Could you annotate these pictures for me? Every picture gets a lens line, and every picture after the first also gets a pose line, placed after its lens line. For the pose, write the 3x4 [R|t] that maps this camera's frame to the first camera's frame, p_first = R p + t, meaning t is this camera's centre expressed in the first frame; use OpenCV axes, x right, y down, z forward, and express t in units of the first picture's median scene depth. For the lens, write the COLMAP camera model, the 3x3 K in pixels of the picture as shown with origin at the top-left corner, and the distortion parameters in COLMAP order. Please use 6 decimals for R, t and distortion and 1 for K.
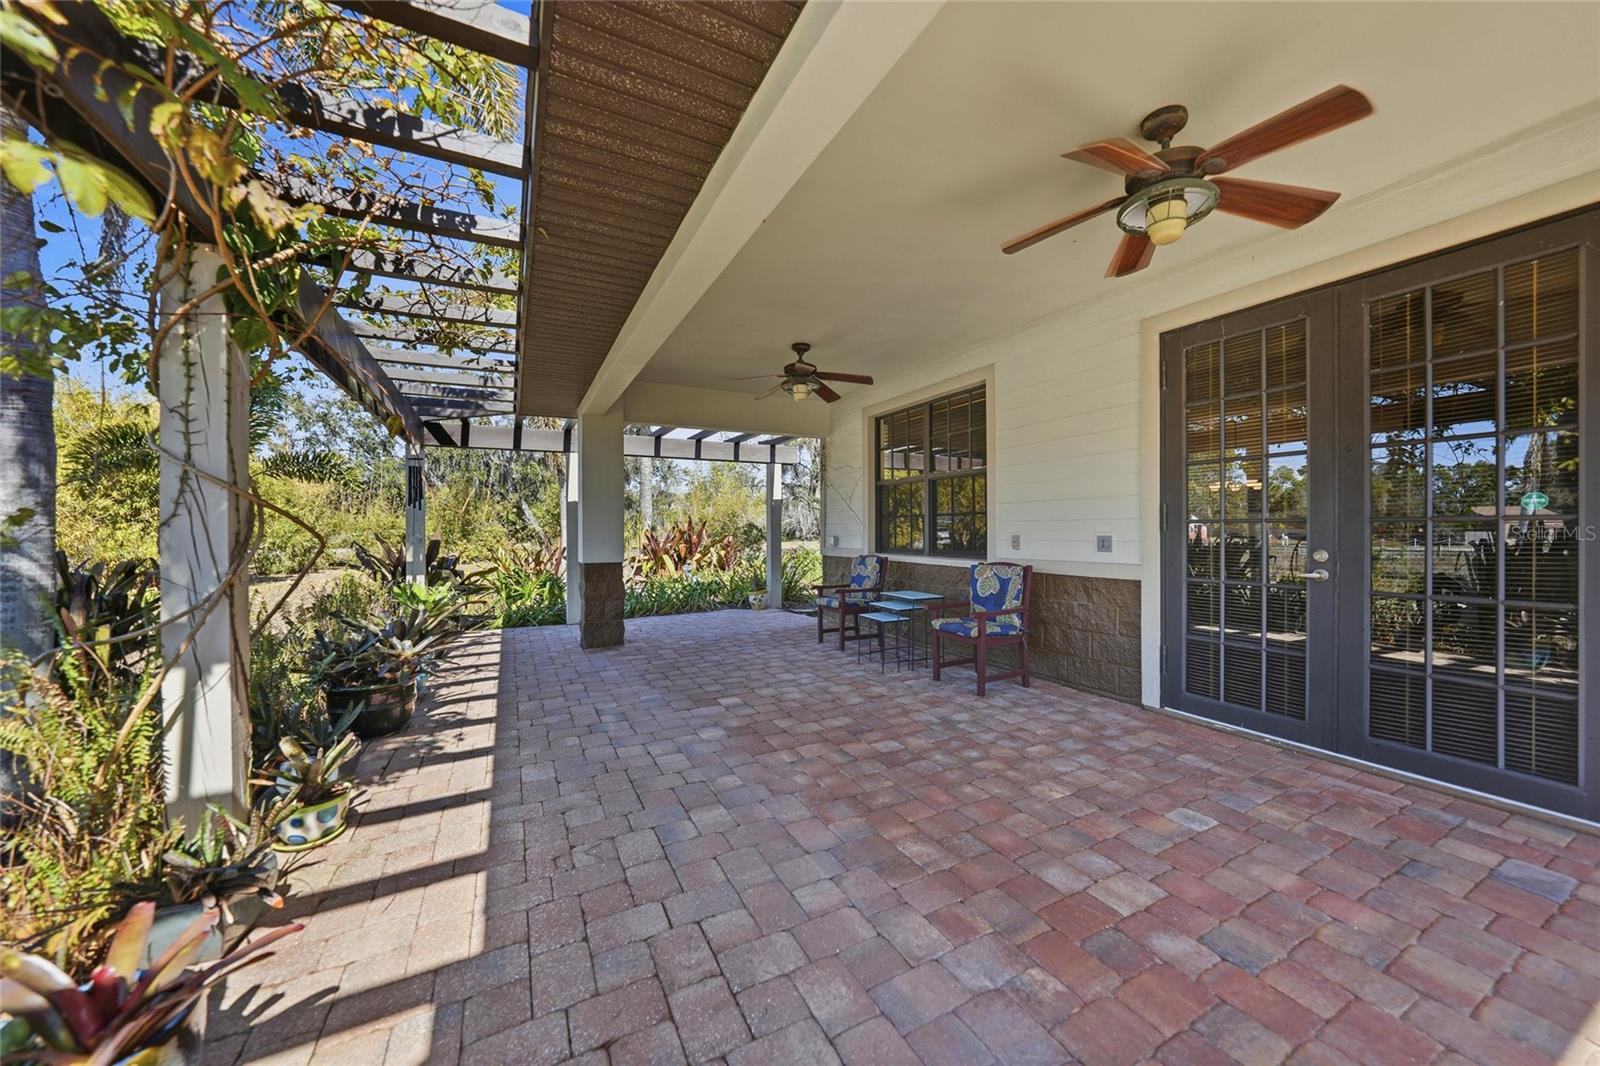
lens RADIAL K [[578.3, 0, 791.7], [0, 578.3, 538.2], [0, 0, 1]] dist [-0.019045, 0.001243]
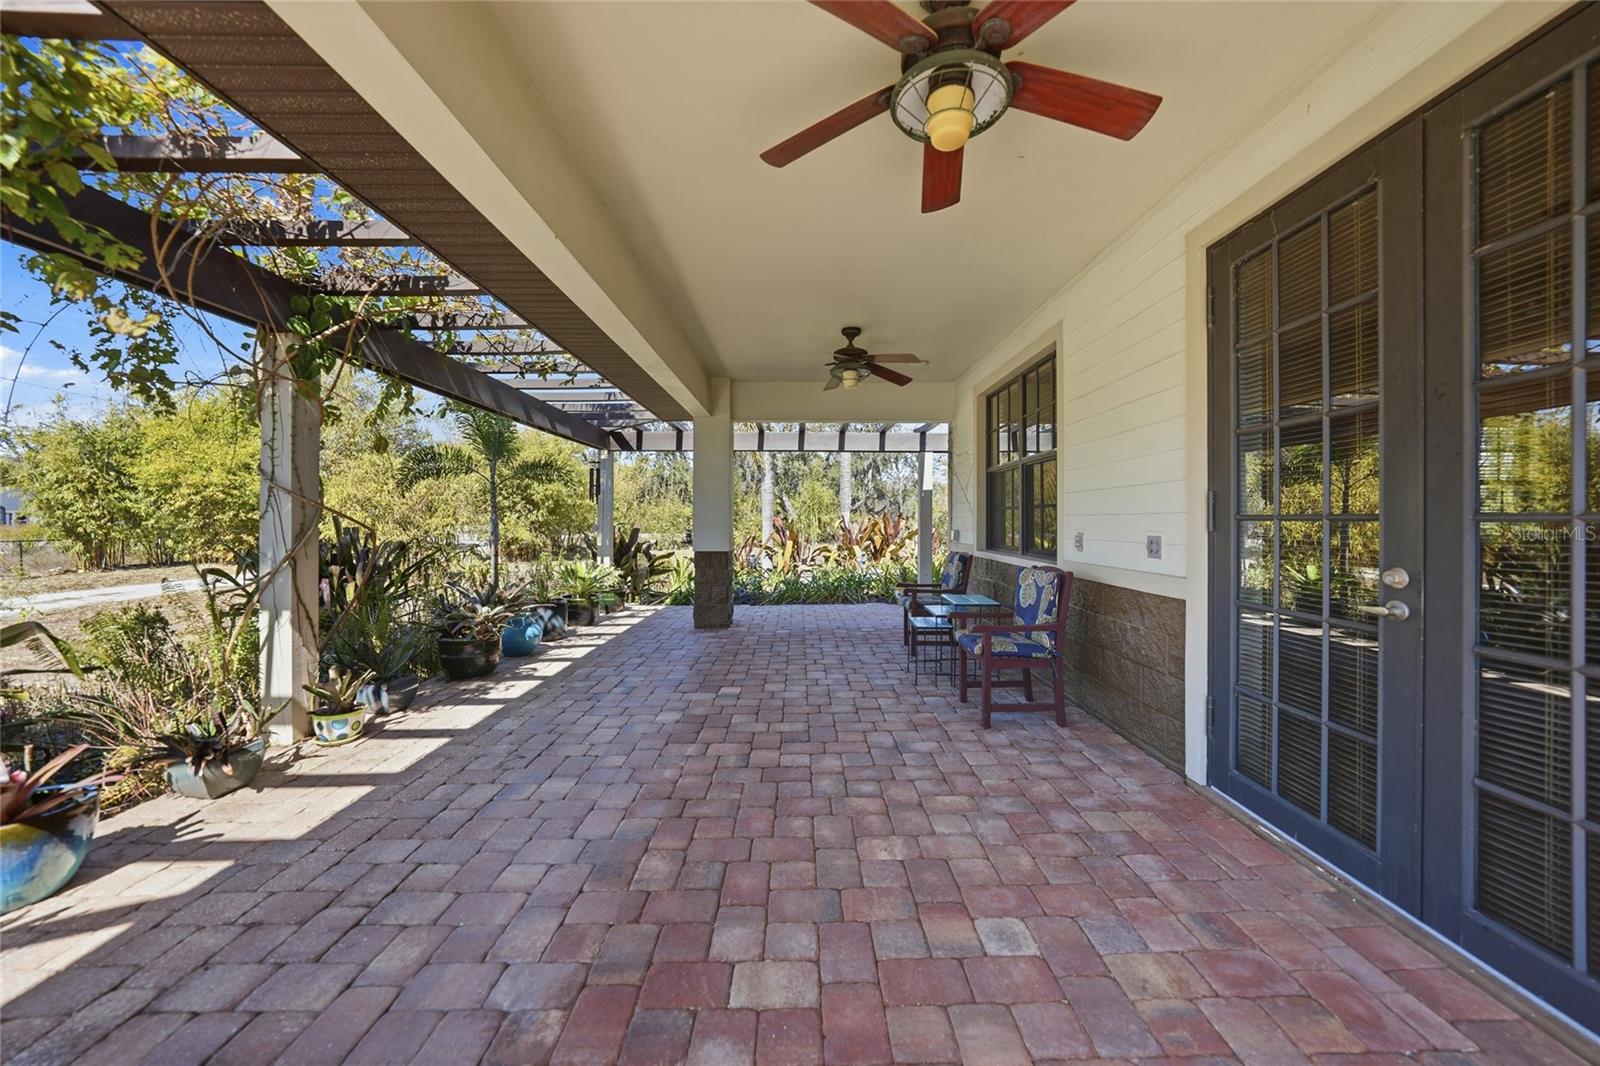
lens RADIAL K [[578.3, 0, 790.9], [0, 578.3, 523.8], [0, 0, 1]] dist [-0.019045, 0.001243]
pose [[0.891097, 0.009973, -0.453703, 0.610731], [-0.013547, 0.999898, -0.004627, -0.013616], [0.453611, 0.010270, 0.891141, 0.183694]]
